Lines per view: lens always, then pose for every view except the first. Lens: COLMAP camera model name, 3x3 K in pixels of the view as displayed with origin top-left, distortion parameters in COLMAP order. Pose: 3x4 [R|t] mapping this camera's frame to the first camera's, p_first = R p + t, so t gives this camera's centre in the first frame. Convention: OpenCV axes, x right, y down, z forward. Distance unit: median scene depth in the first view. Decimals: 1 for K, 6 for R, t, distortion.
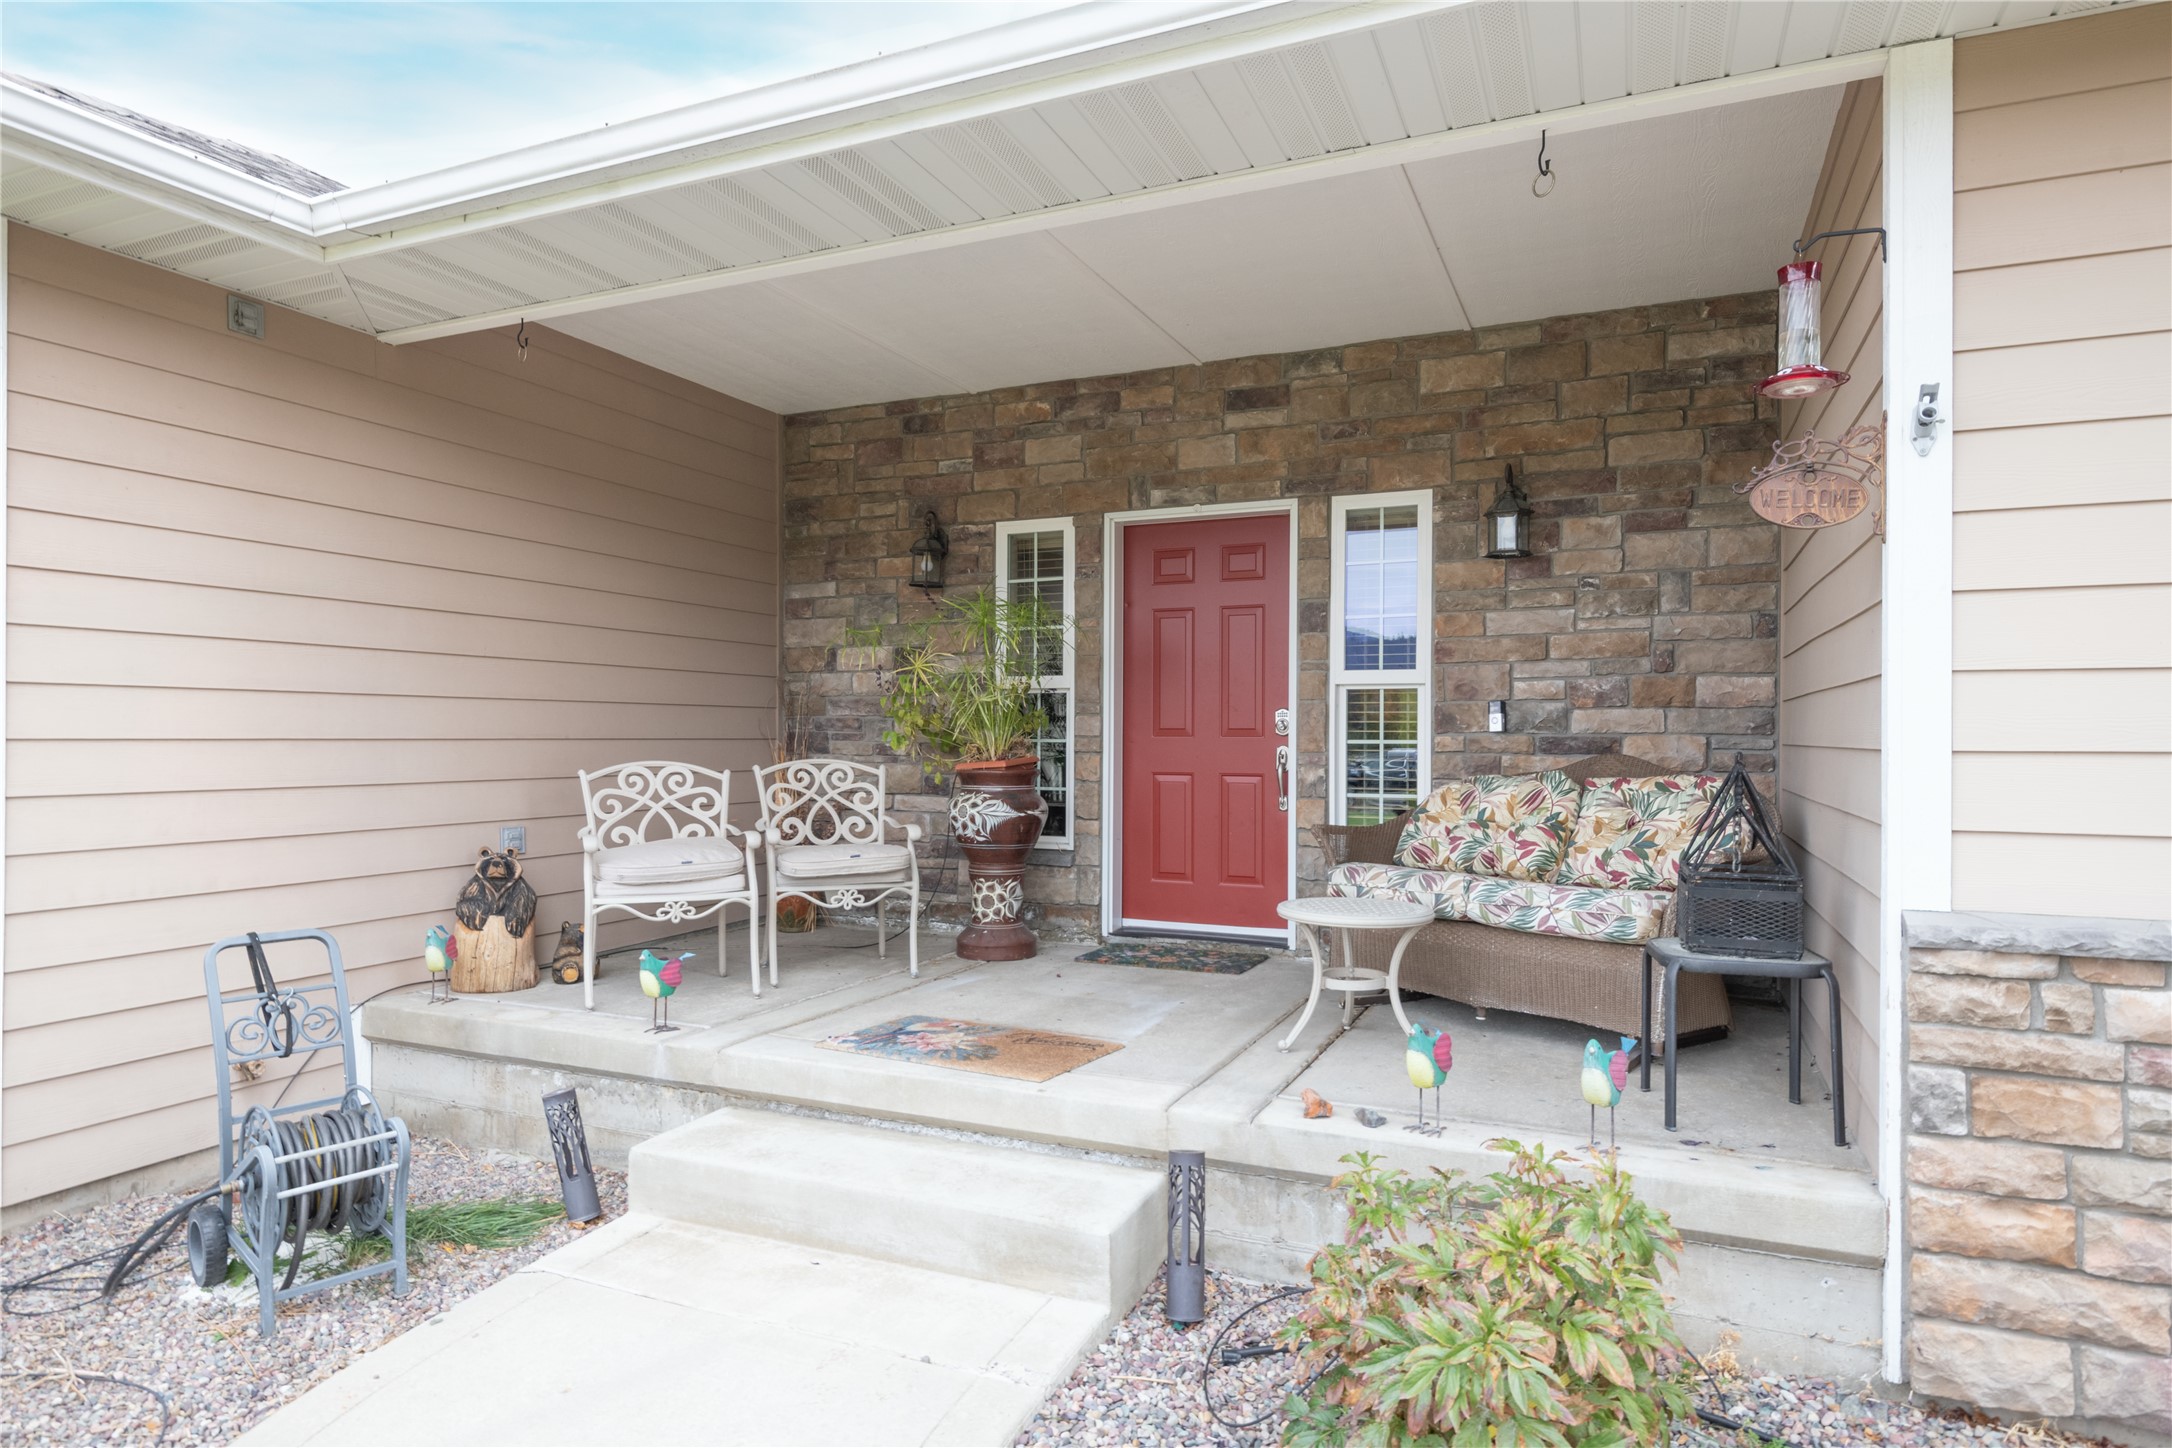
lens RADIAL K [[1240.3, 0, 1078.4], [0, 1240.3, 740.1], [0, 0, 1]] dist [0.000307, -0.001931]
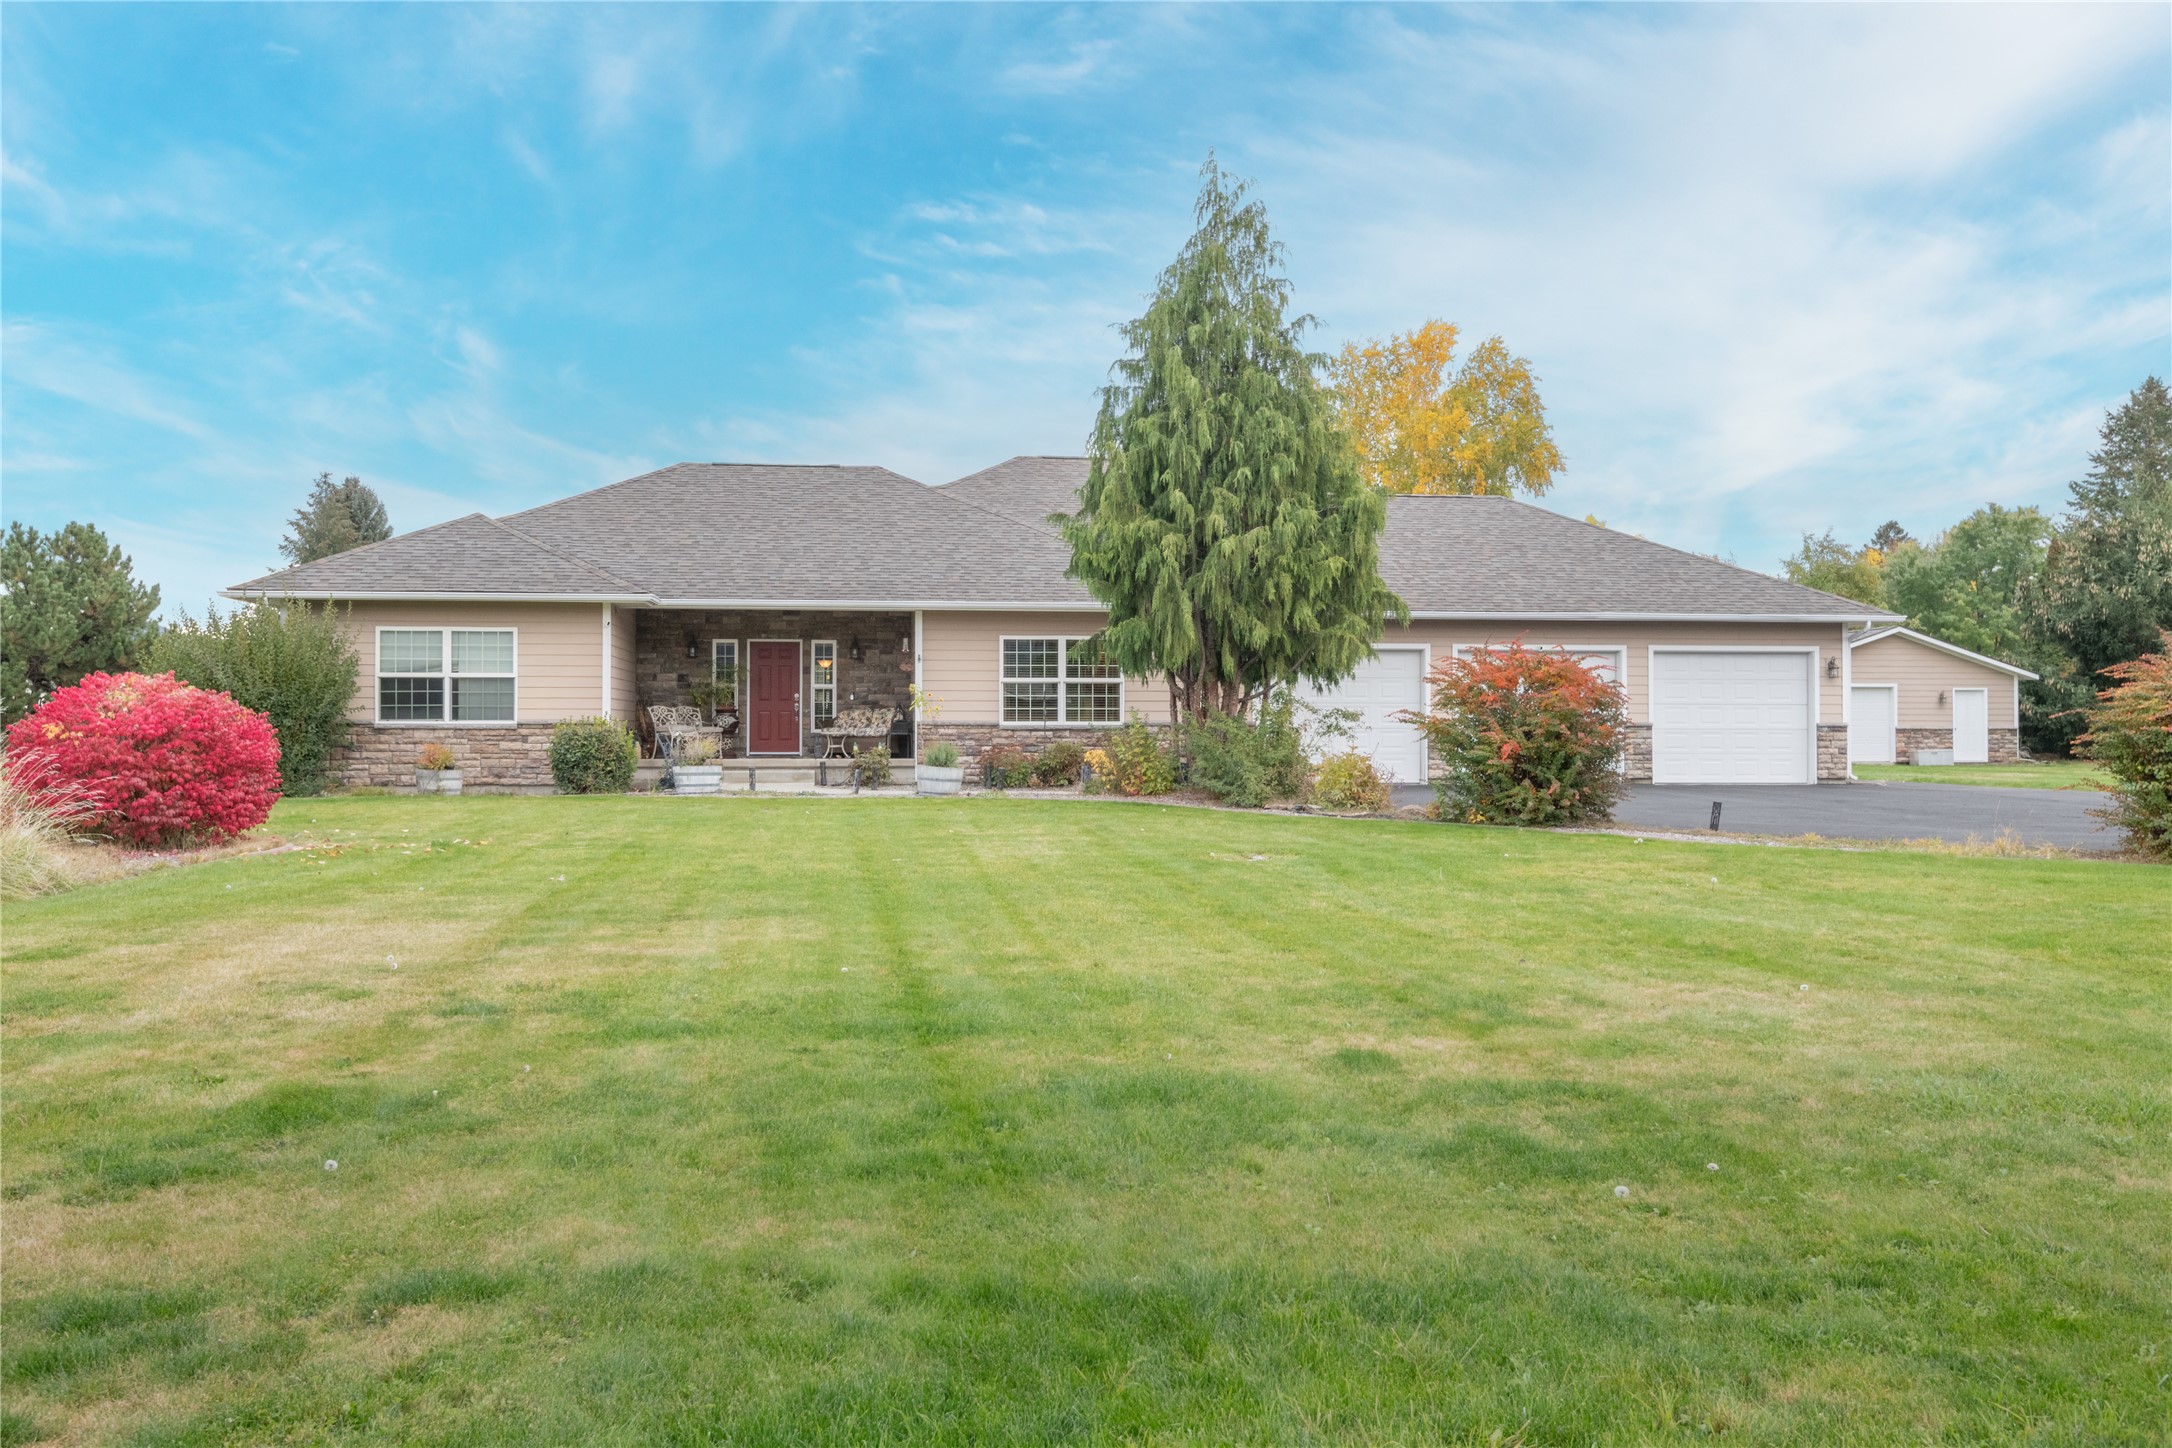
lens RADIAL K [[1962.5, 0, 1093.6], [0, 1962.5, 713.0], [0, 0, 1]] dist [0.011538, 0.006588]
pose [[0.850792, 0.002648, 0.525497, -2.514359], [0.003276, 0.999941, -0.010343, 0.112540], [-0.525493, 0.010521, 0.850733, -5.198520]]
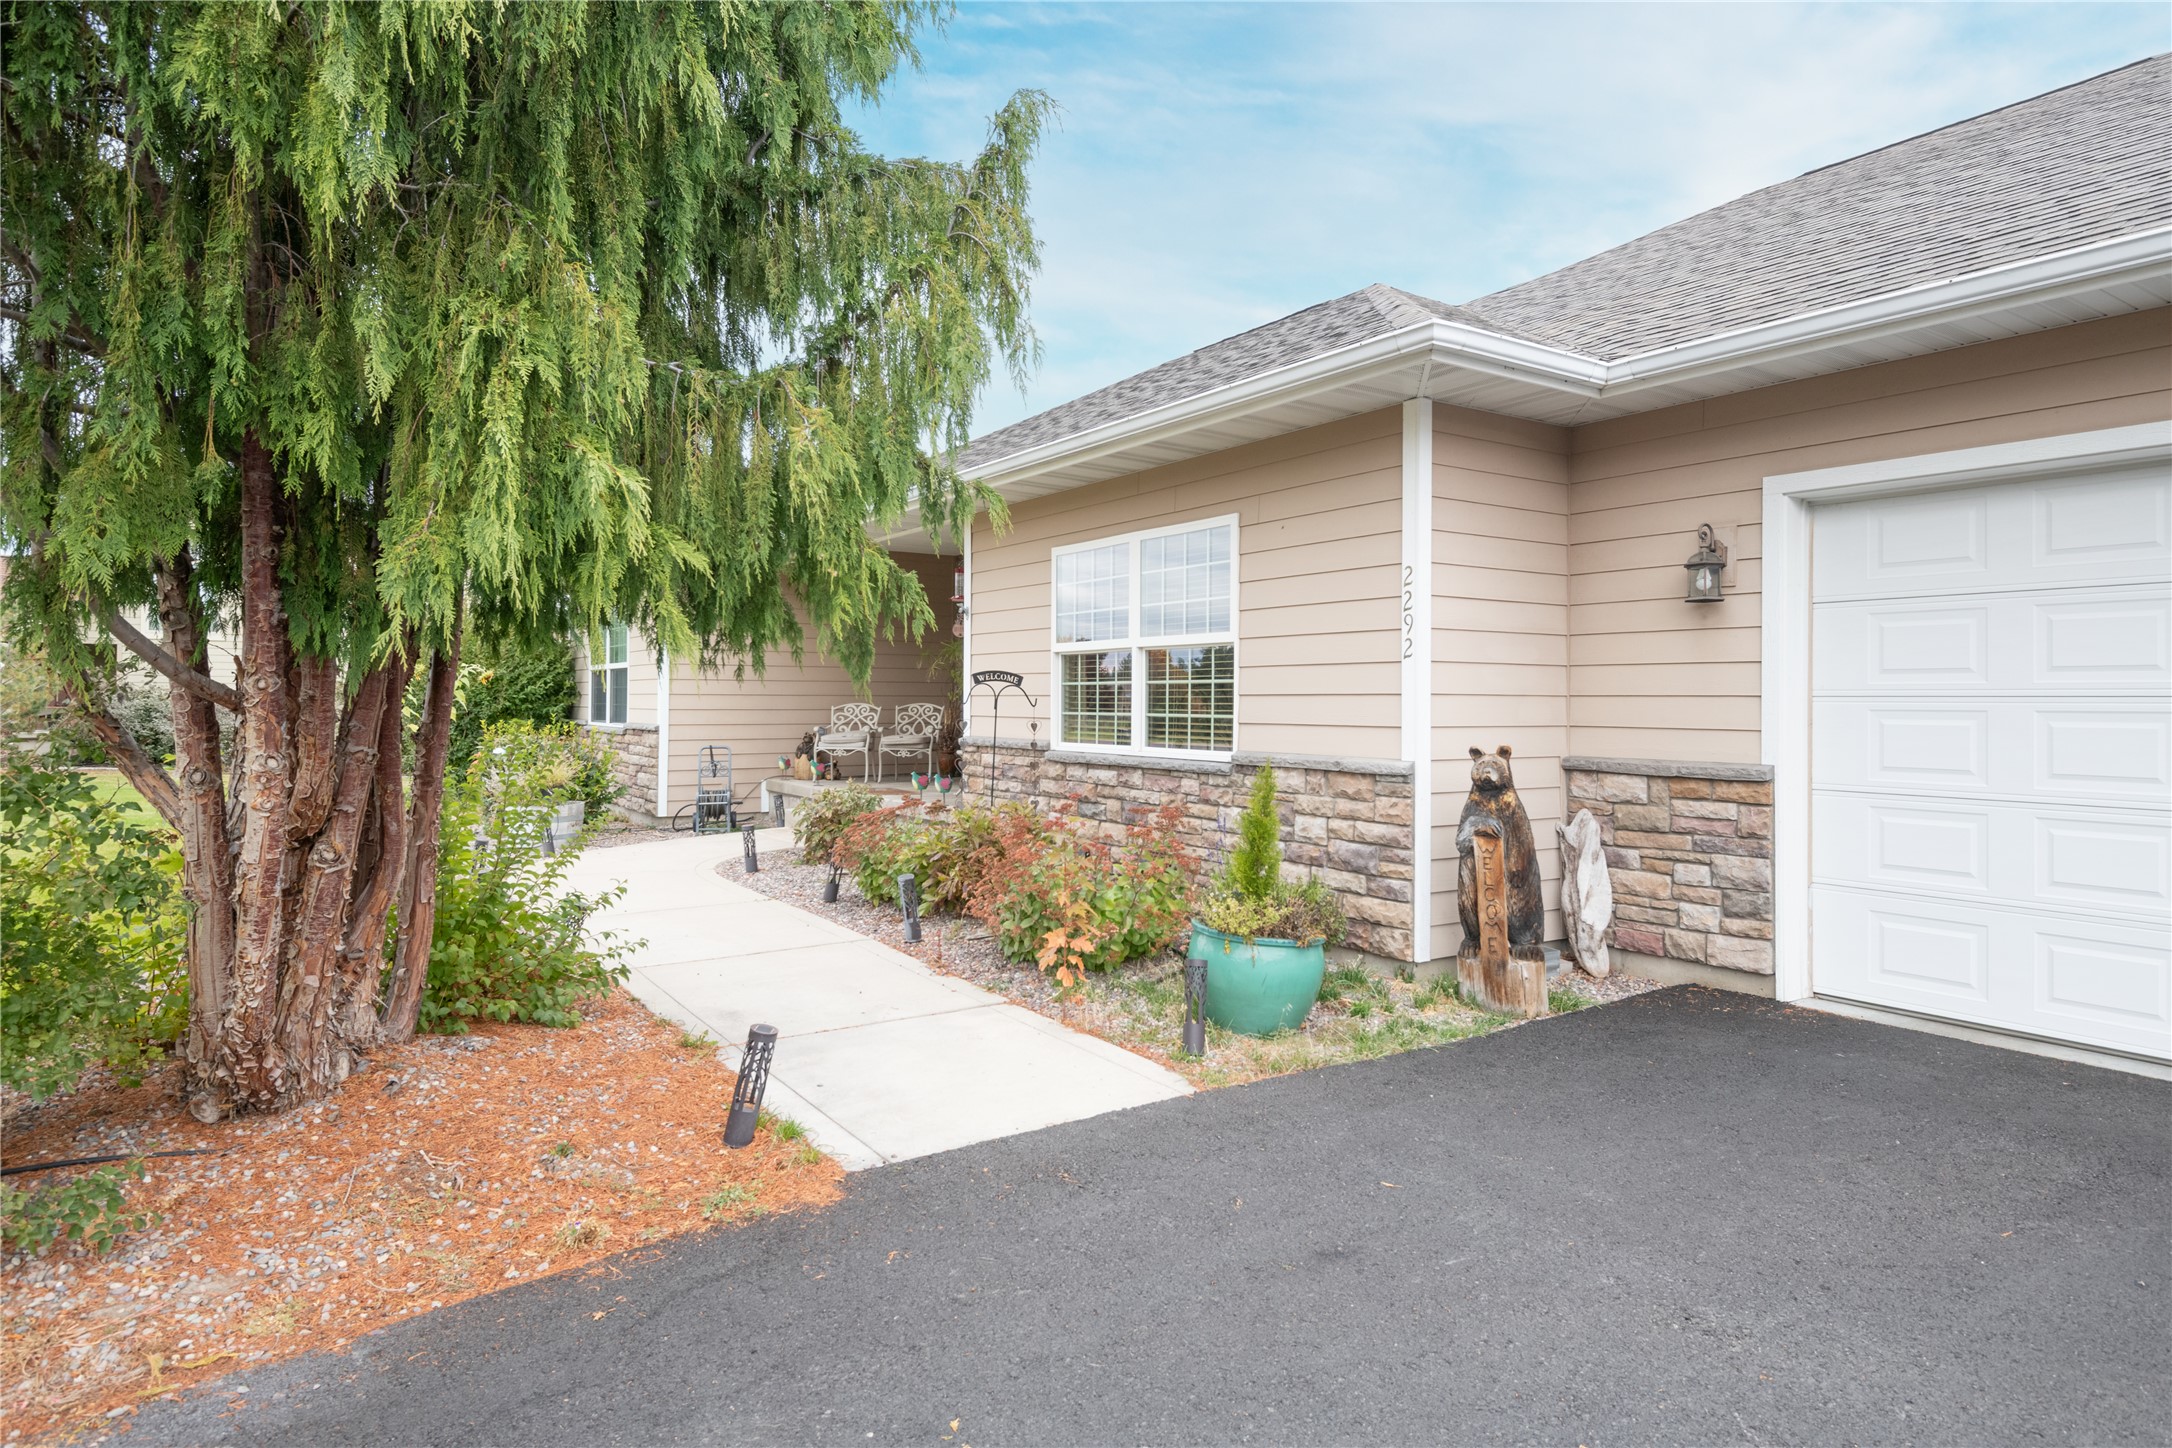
lens RADIAL K [[1240.3, 0, 1076.5], [0, 1240.3, 685.5], [0, 0, 1]] dist [0.000307, -0.001931]
pose [[0.842789, -0.005741, -0.538214, 1.582505], [-0.002915, 0.999880, -0.015230, 0.018374], [0.538237, 0.014405, 0.842671, -1.088970]]
